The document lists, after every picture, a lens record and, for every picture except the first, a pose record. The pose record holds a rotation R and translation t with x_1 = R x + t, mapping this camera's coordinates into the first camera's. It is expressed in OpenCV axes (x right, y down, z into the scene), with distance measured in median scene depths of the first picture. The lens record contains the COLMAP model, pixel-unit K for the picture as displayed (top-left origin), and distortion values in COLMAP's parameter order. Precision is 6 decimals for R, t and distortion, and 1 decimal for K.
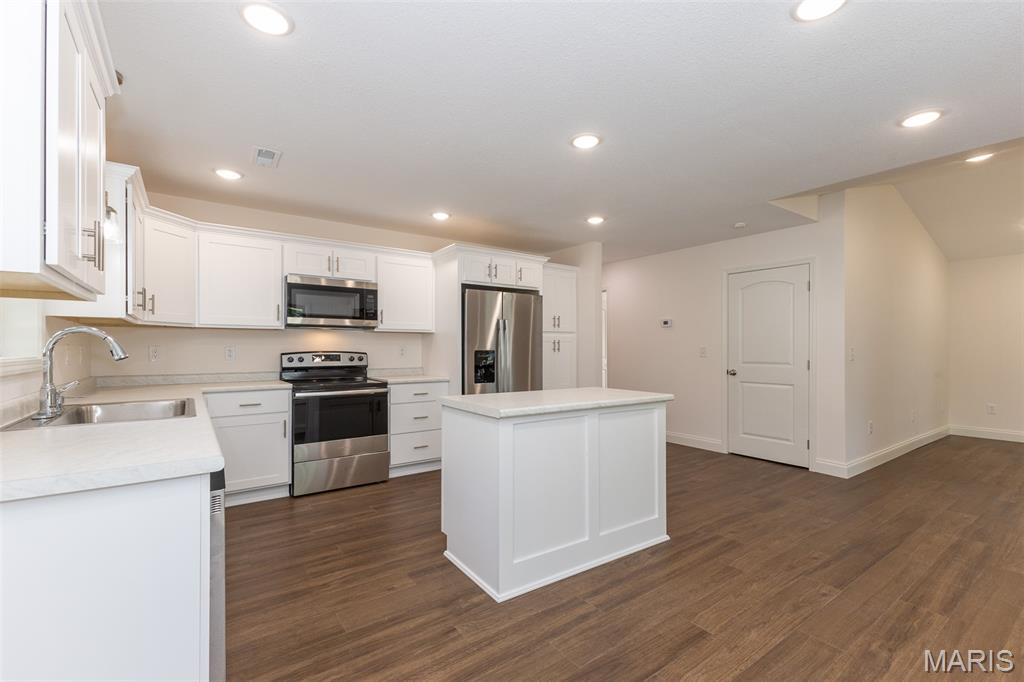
lens RADIAL K [[440.2, 0, 516.6], [0, 440.2, 343.0], [0, 0, 1]] dist [-0.001172, -0.000102]
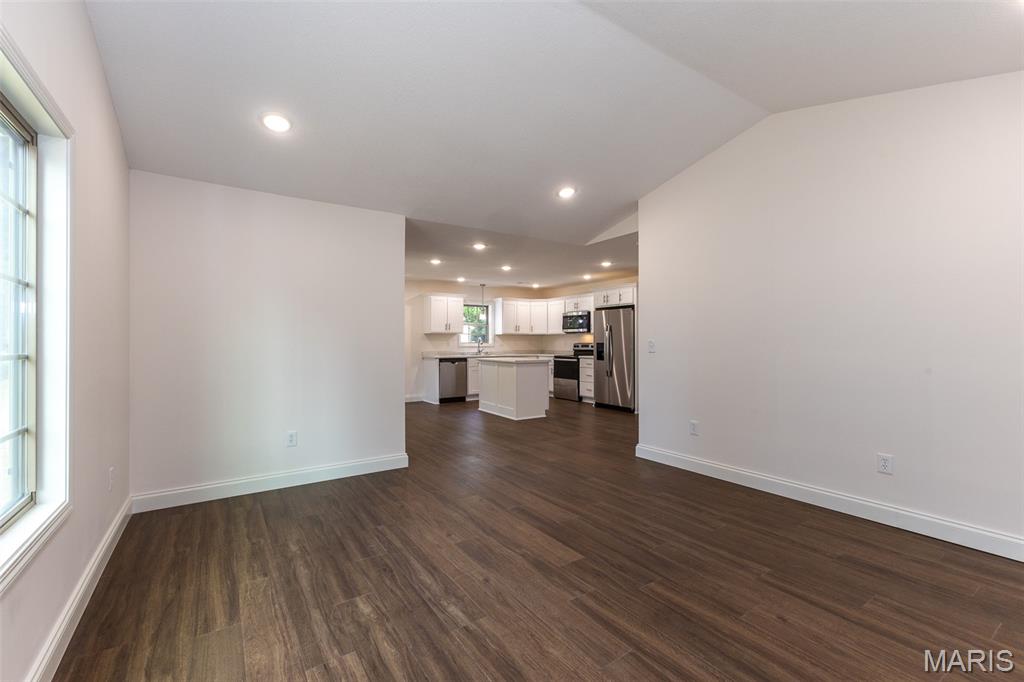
lens RADIAL K [[453.4, 0, 512.0], [0, 453.4, 341.0], [0, 0, 1]] dist [0.001616, 0.000153]
pose [[-0.027238, 0.001047, -0.999628, 2.481457], [0.024366, 0.999703, 0.000383, -0.001955], [0.999332, -0.024346, -0.027256, 0.906500]]
